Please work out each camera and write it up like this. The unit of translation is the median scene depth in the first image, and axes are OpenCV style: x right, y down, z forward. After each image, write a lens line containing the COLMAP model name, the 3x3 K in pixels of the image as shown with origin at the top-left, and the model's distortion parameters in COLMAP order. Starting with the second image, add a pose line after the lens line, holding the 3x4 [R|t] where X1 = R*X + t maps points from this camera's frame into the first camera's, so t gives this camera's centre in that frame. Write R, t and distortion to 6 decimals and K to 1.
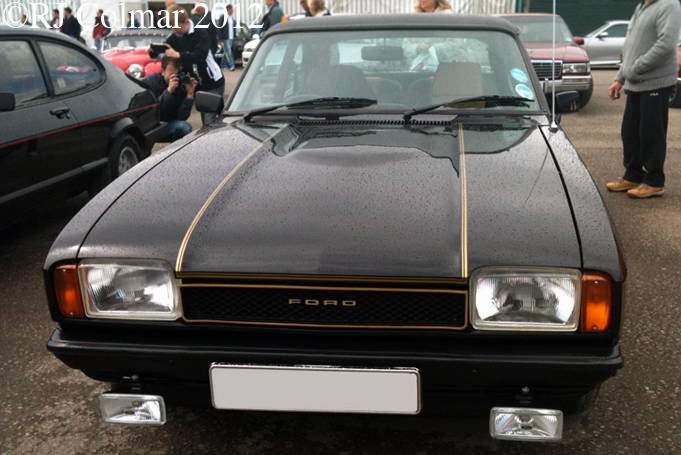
lens RADIAL K [[964.0, 0, 340.5], [0, 964.0, 228.5], [0, 0, 1]] dist [0.091436, 0.000000]
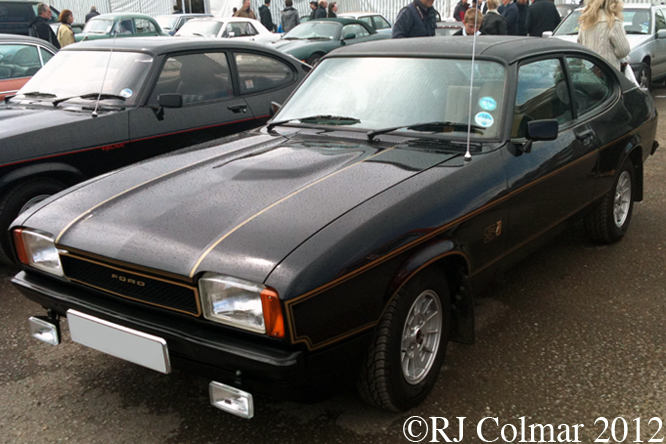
lens RADIAL K [[942.8, 0, 332.0], [0, 942.8, 220.5], [0, 0, 1]] dist [0.091436, 0.000000]
pose [[0.816160, 0.120950, -0.565026, 0.683038], [-0.095204, 0.992631, 0.074964, -0.095702], [0.569929, -0.007390, 0.821661, 0.041579]]
